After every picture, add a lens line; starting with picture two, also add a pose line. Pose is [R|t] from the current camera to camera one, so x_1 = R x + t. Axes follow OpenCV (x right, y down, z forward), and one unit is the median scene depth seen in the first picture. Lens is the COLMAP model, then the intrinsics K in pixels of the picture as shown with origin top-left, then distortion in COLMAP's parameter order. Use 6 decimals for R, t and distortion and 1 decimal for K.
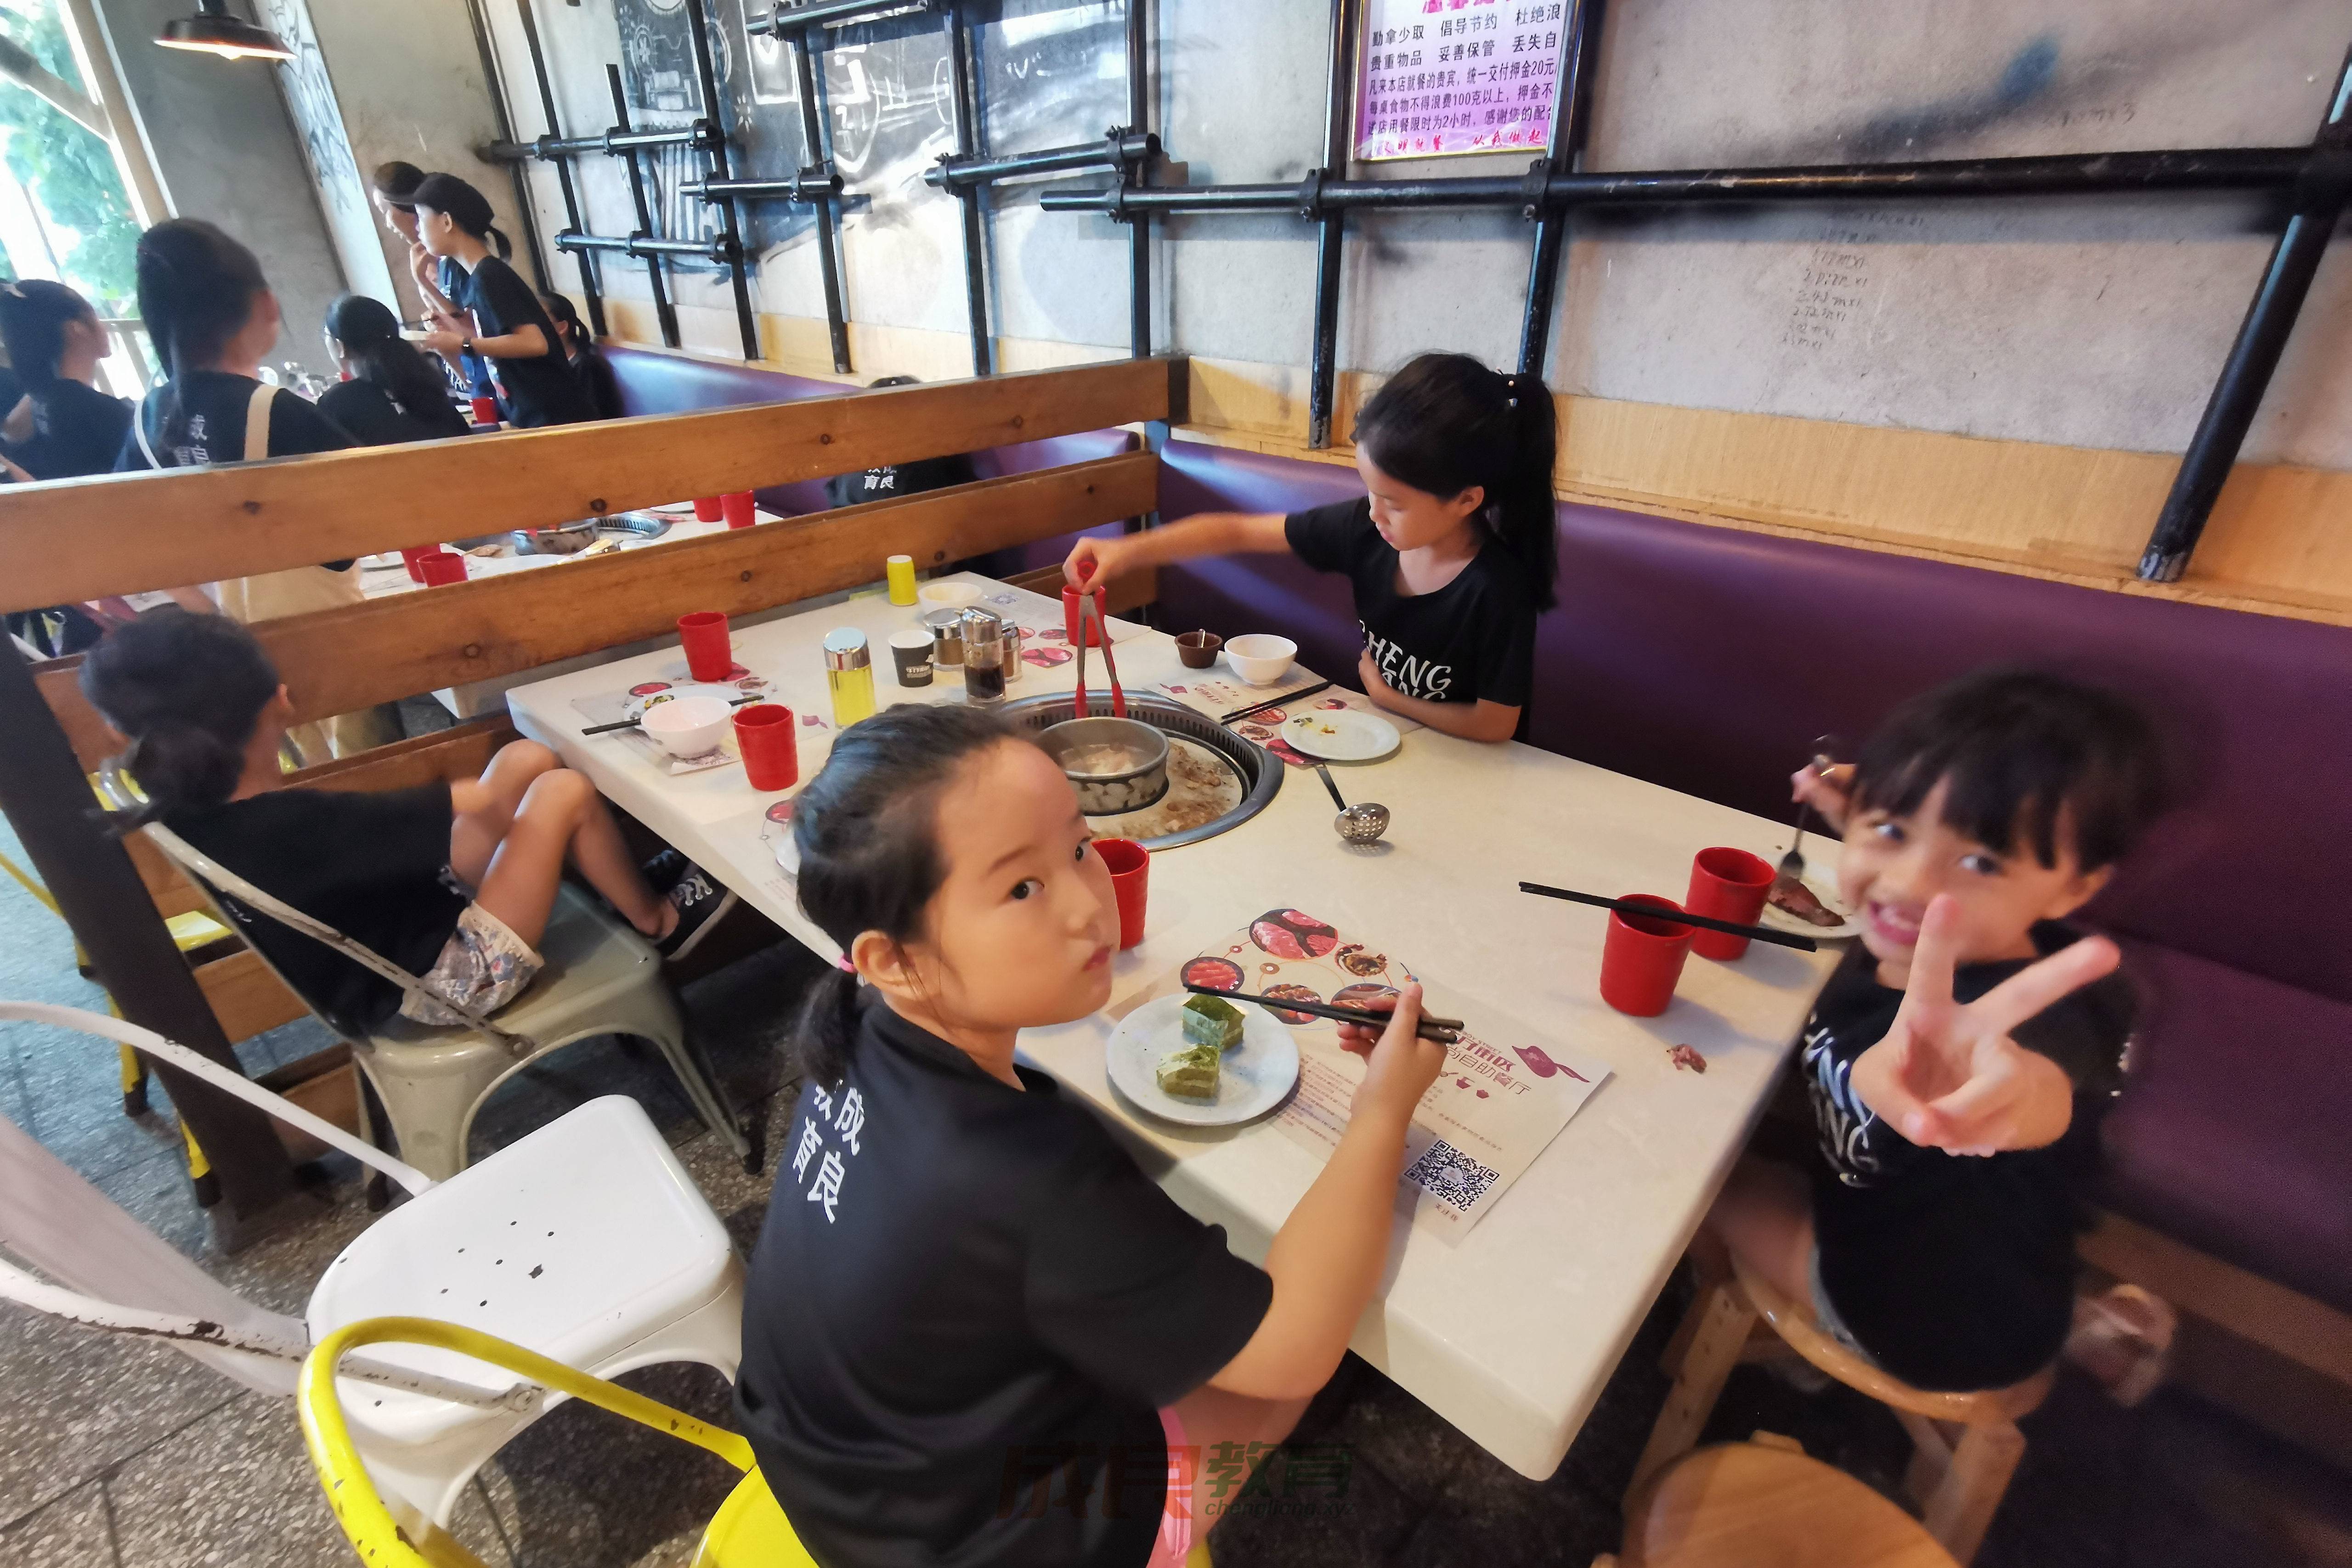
lens RADIAL K [[1082.8, 0, 1167.4], [0, 1082.8, 782.2], [0, 0, 1]] dist [-0.002660, 0.011657]
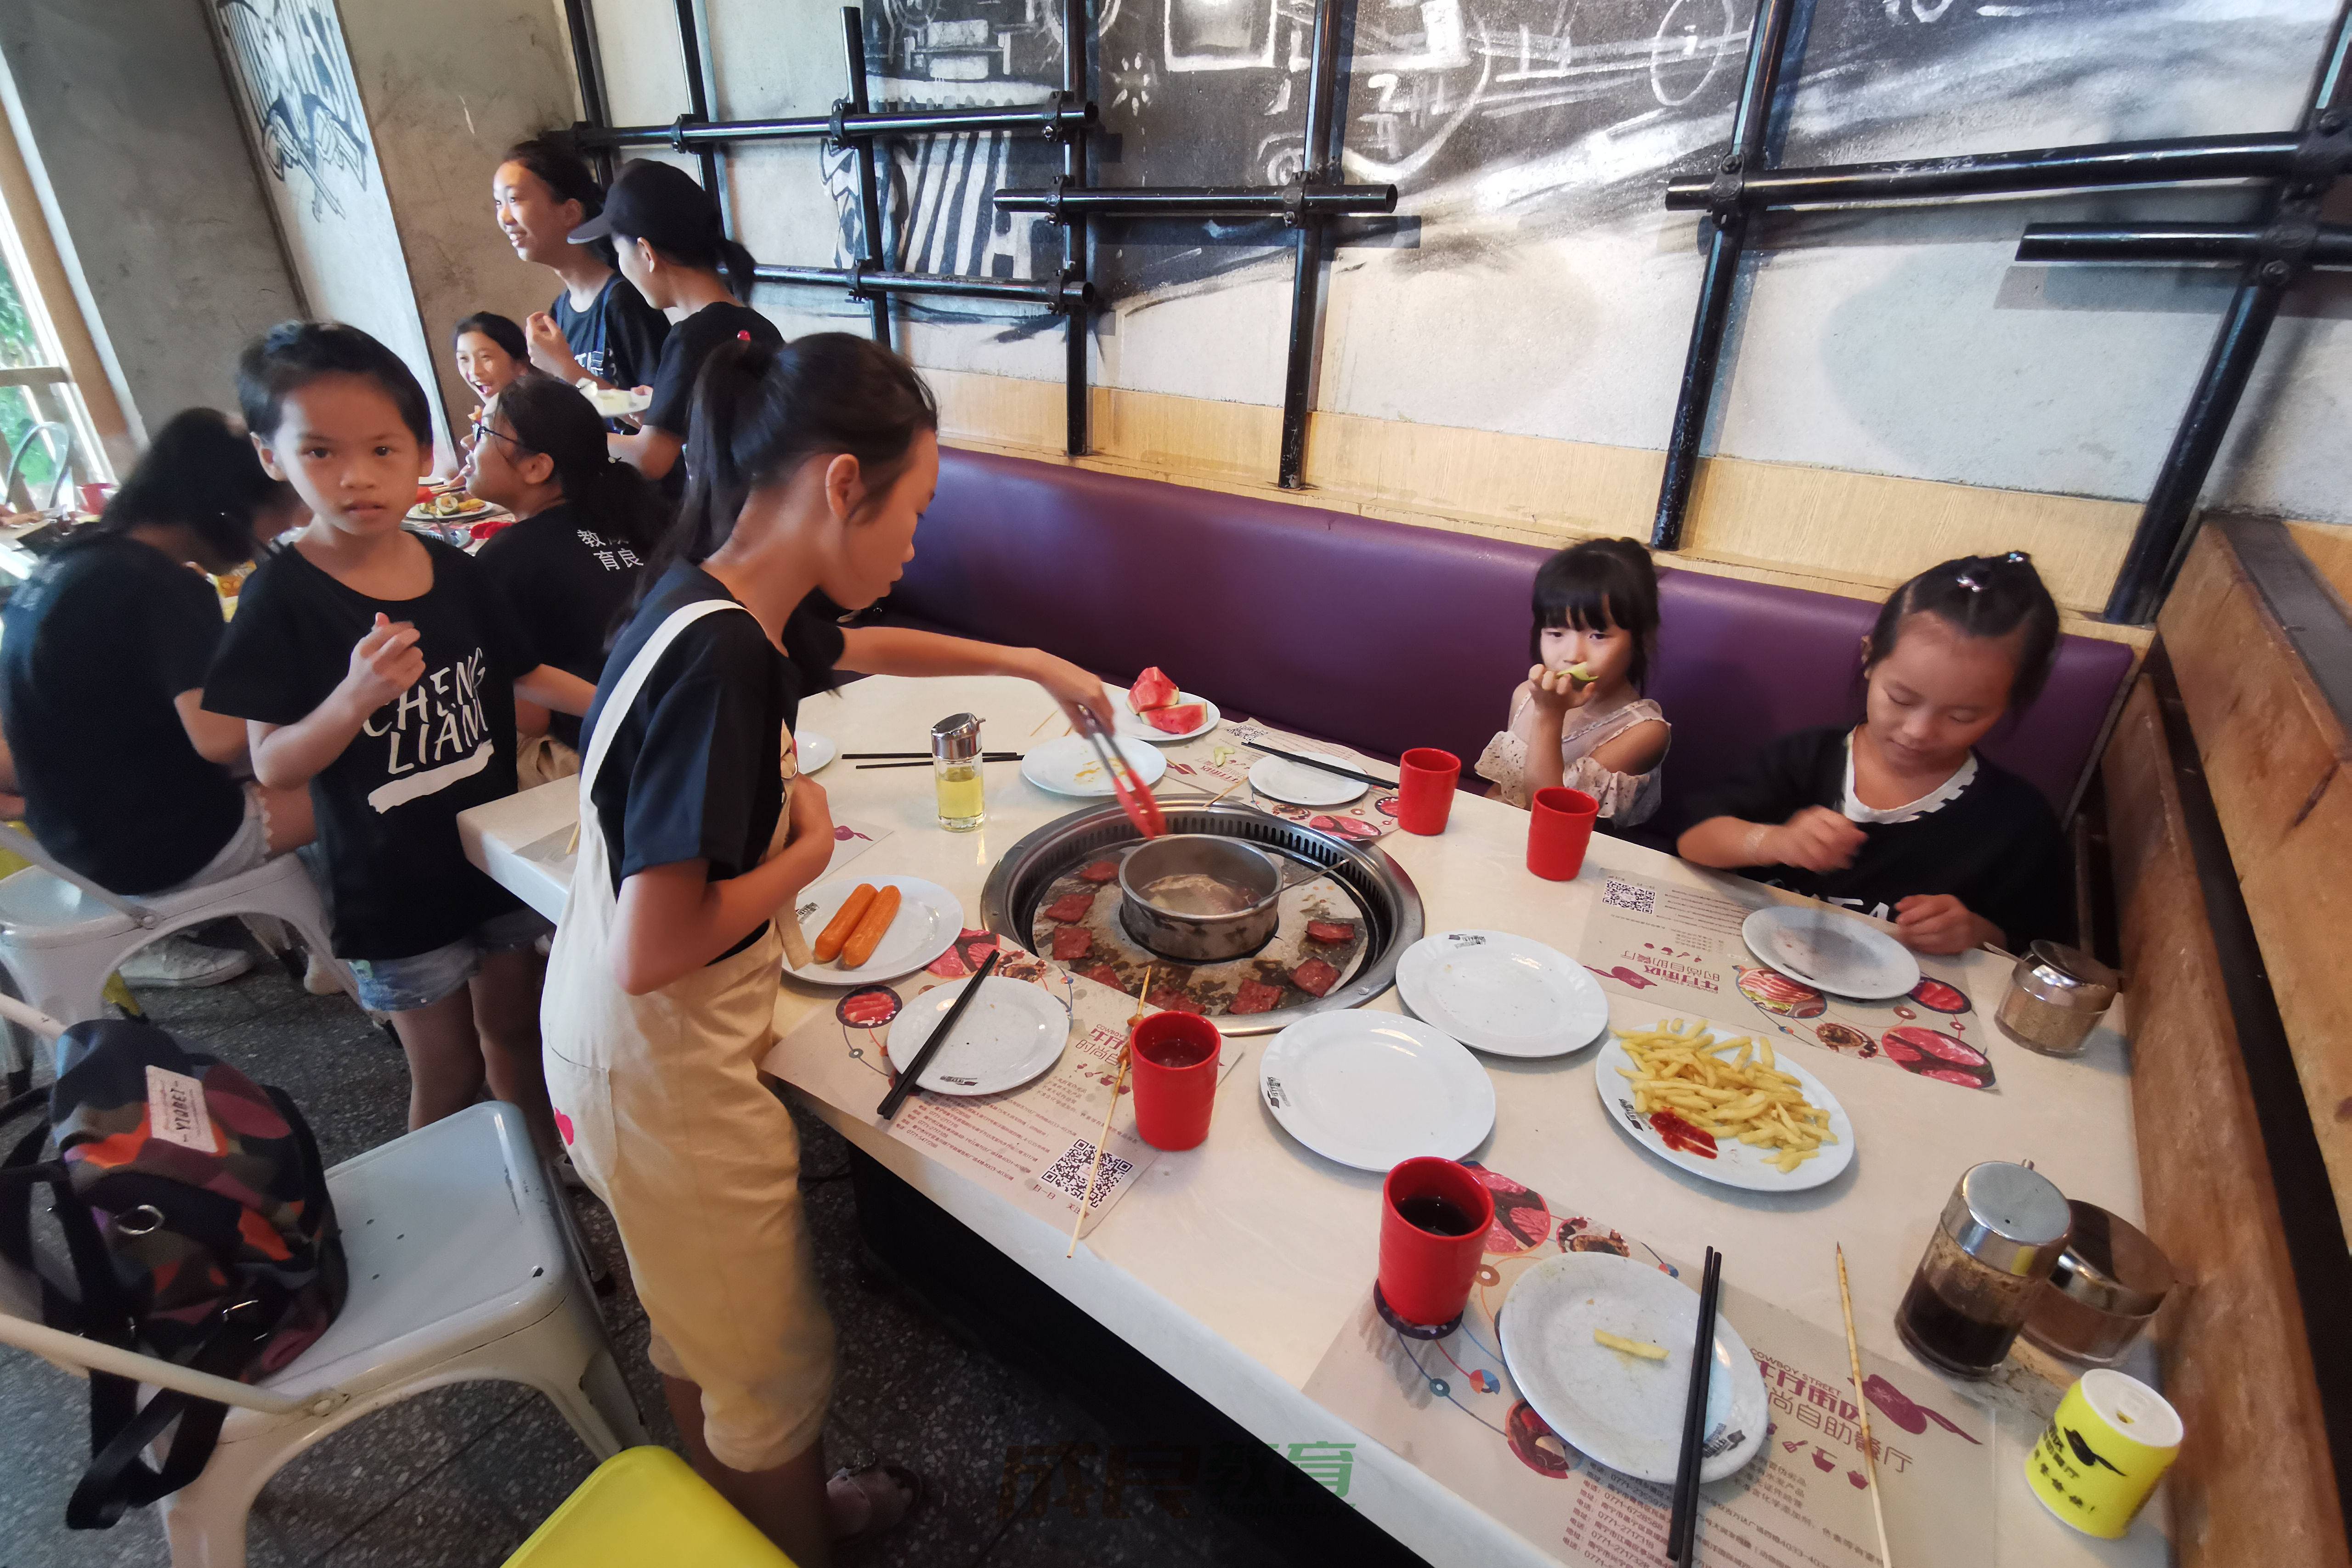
lens RADIAL K [[1076.6, 0, 1174.8], [0, 1076.6, 783.0], [0, 0, 1]] dist [-0.016670, 0.015052]
pose [[0.991781, -0.034342, 0.123255, -0.452179], [0.036041, 0.999283, -0.011587, -0.197626], [-0.122769, 0.015934, 0.992307, 0.376208]]
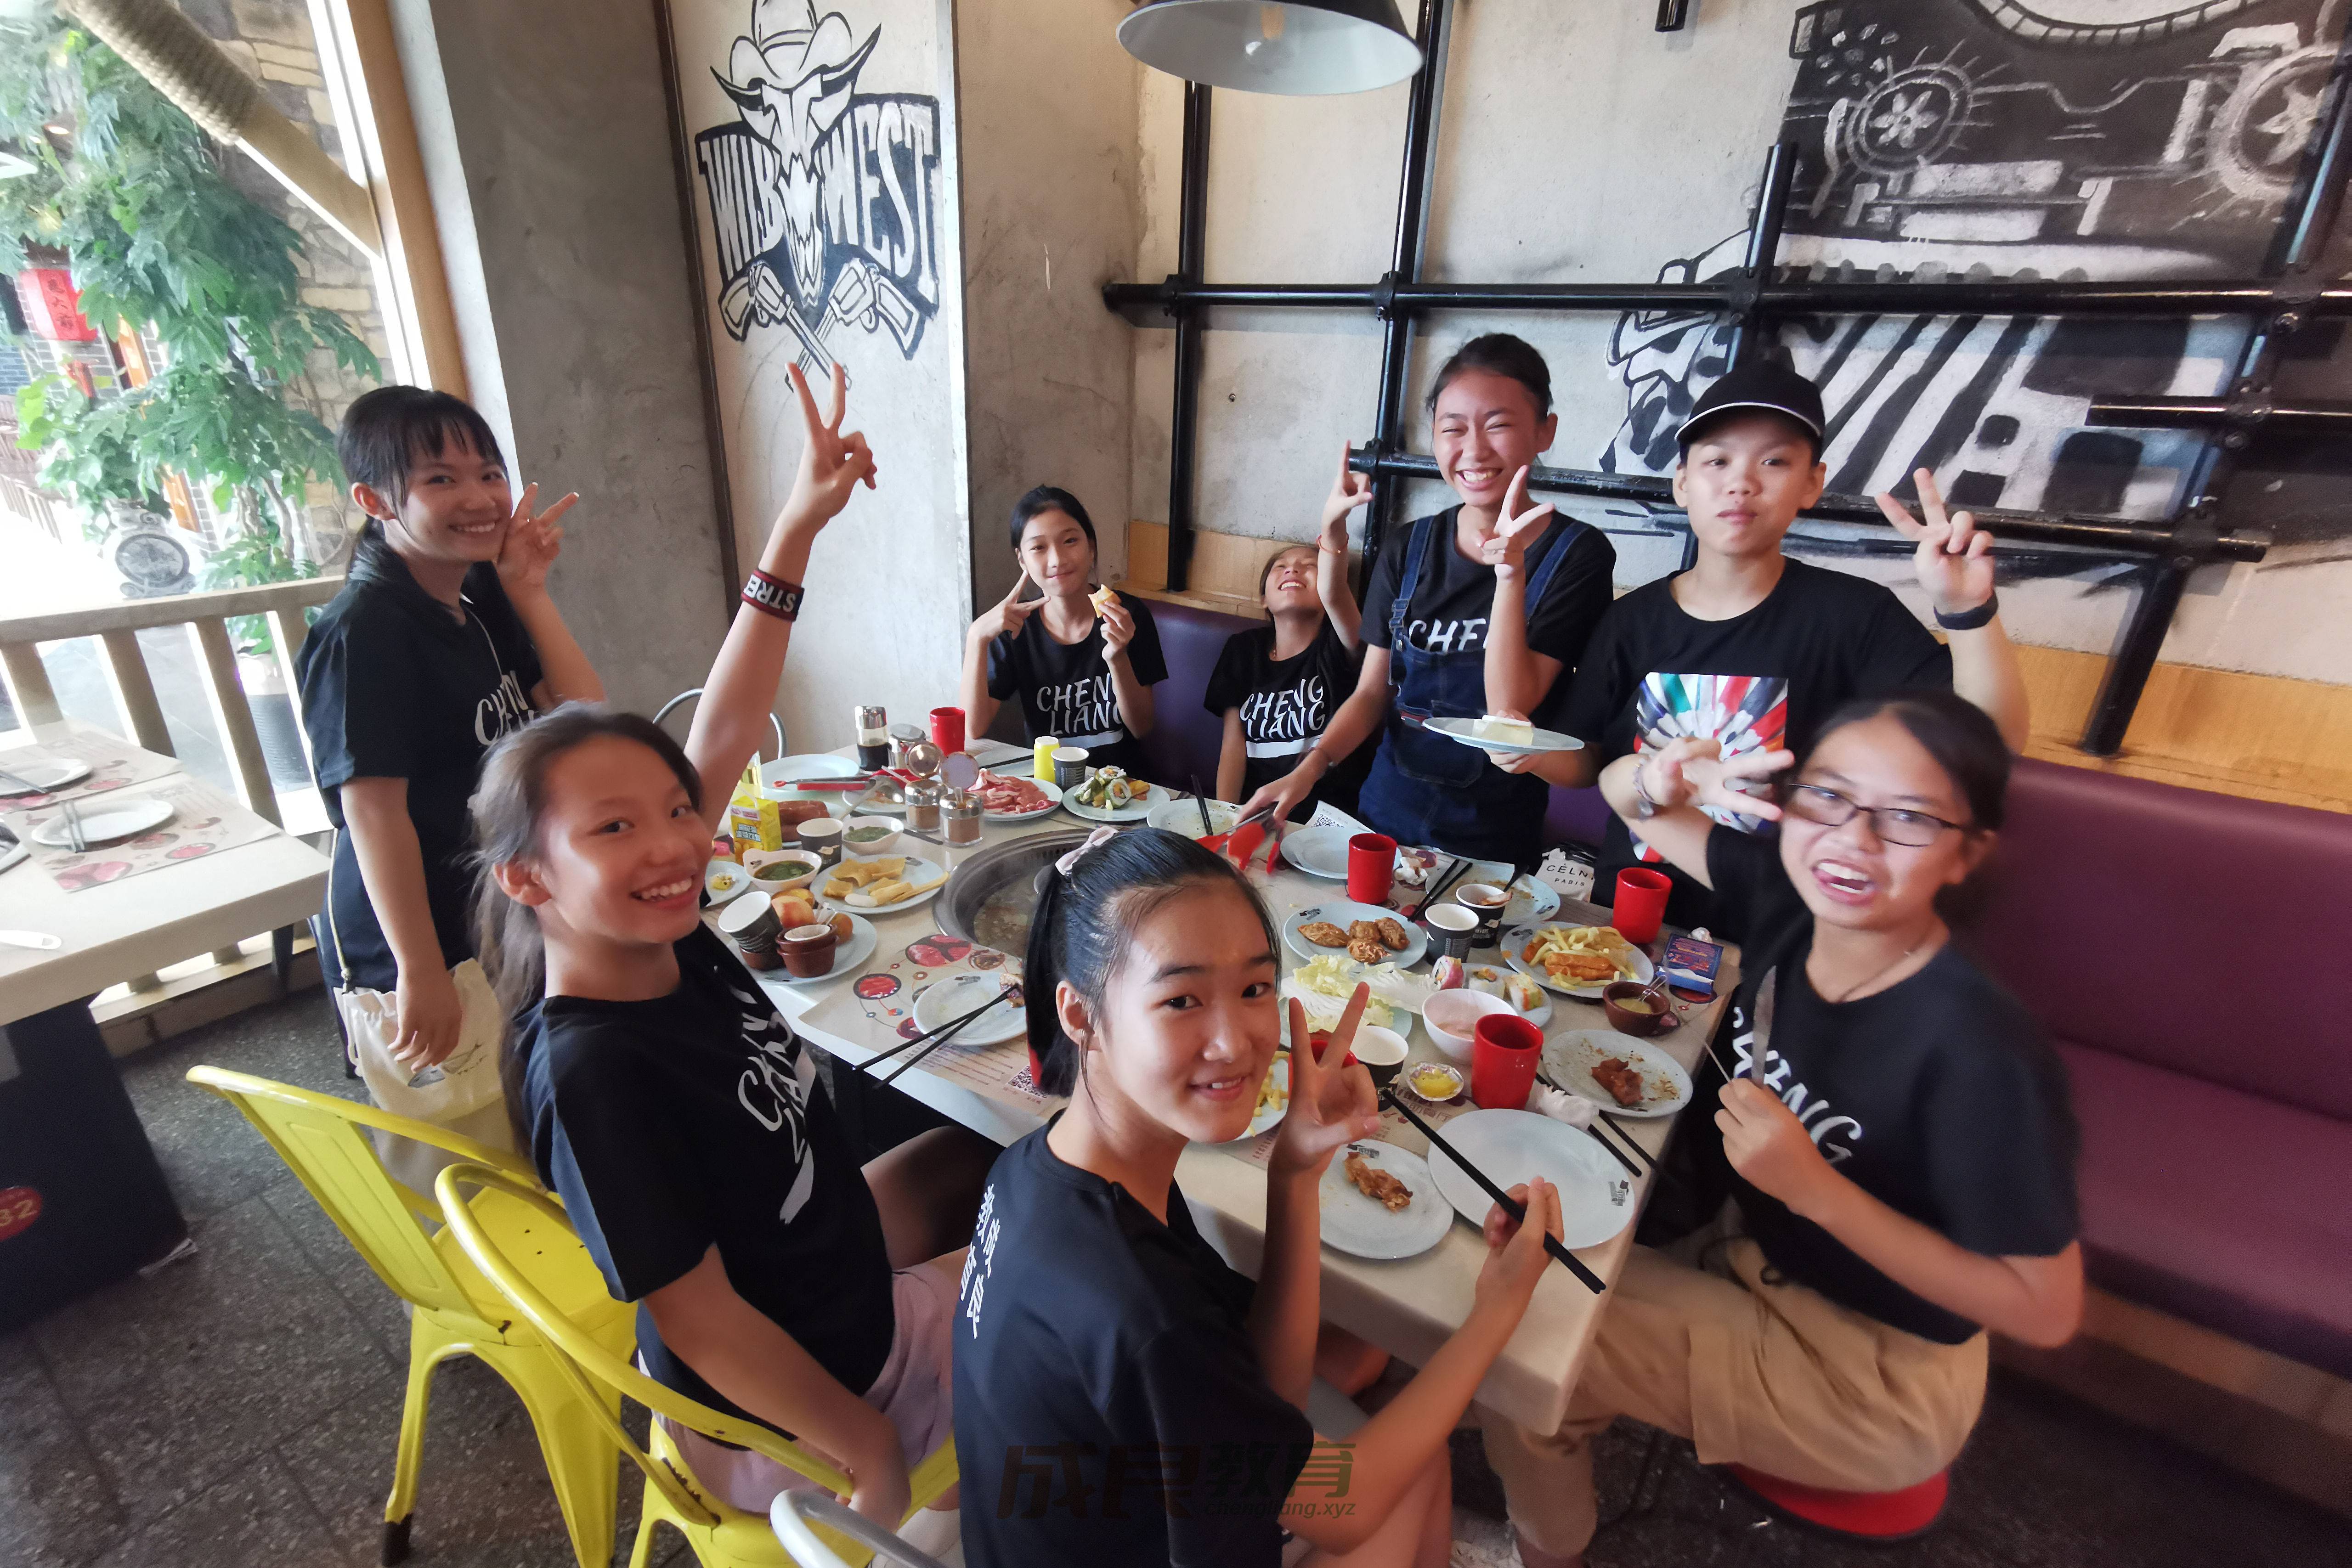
lens RADIAL K [[1079.2, 0, 1175.4], [0, 1079.2, 781.5], [0, 0, 1]] dist [-0.018293, 0.015913]
pose [[0.991426, -0.023853, 0.128472, -0.918004], [0.035406, 0.995456, -0.088401, -0.384337], [-0.125779, 0.092192, 0.987765, 0.650531]]
